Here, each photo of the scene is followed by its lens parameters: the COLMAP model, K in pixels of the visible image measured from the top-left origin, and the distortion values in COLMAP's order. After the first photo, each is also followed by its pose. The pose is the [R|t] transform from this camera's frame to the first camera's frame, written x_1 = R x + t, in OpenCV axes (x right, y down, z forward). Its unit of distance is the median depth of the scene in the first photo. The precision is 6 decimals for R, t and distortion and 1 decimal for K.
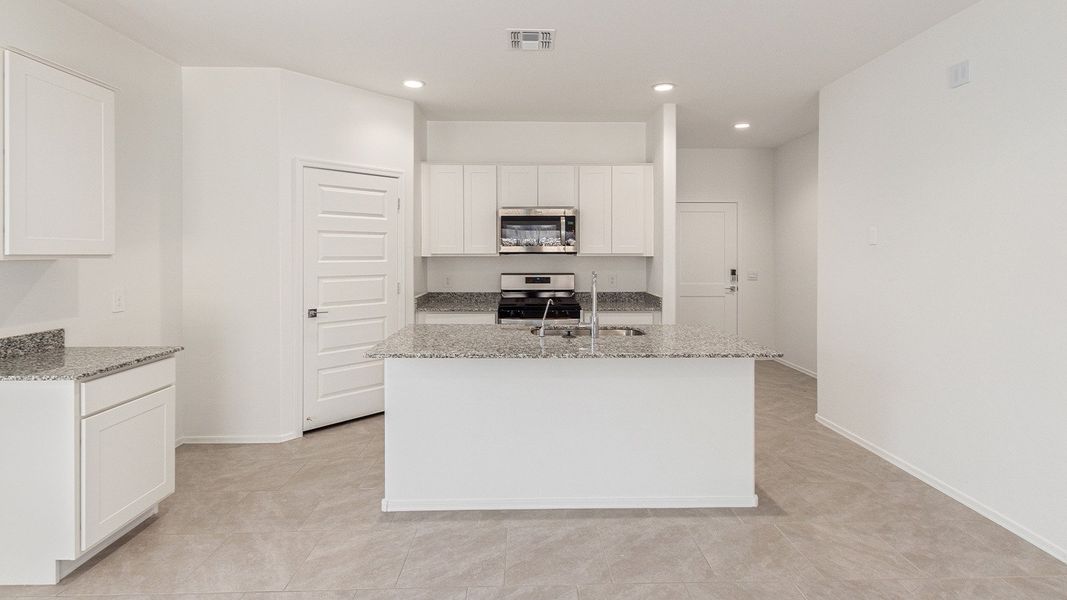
lens RADIAL K [[507.9, 0, 537.3], [0, 507.9, 252.5], [0, 0, 1]] dist [0.002991, -0.000117]
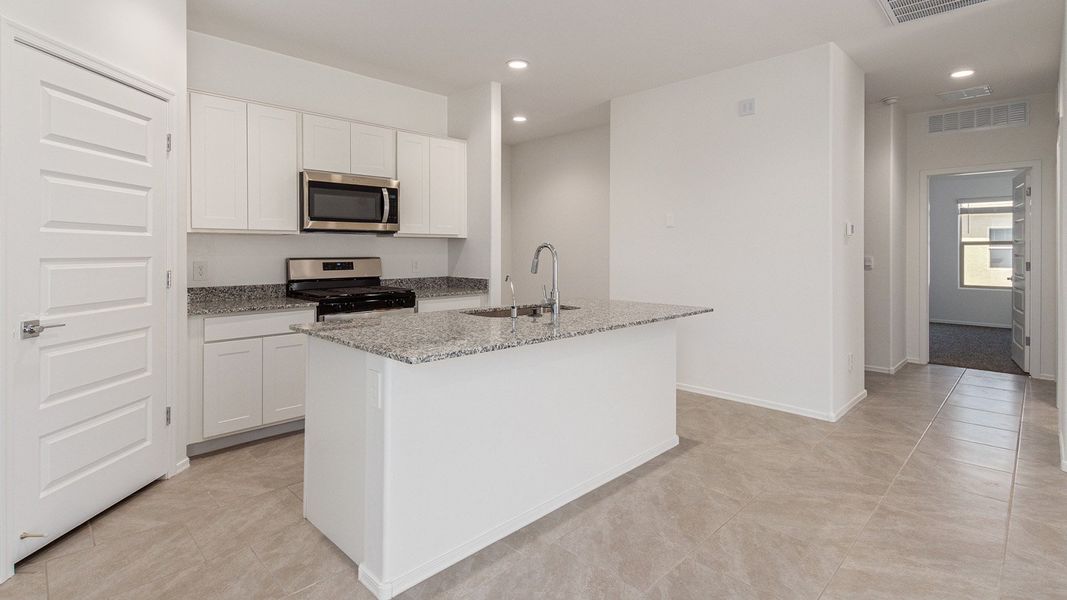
lens RADIAL K [[507.9, 0, 537.3], [0, 507.9, 252.5], [0, 0, 1]] dist [0.002991, -0.000117]
pose [[0.721110, -0.001974, 0.692818, -0.363189], [0.000141, 0.999996, 0.002703, 0.034248], [-0.692820, -0.001851, 0.721108, 0.230368]]
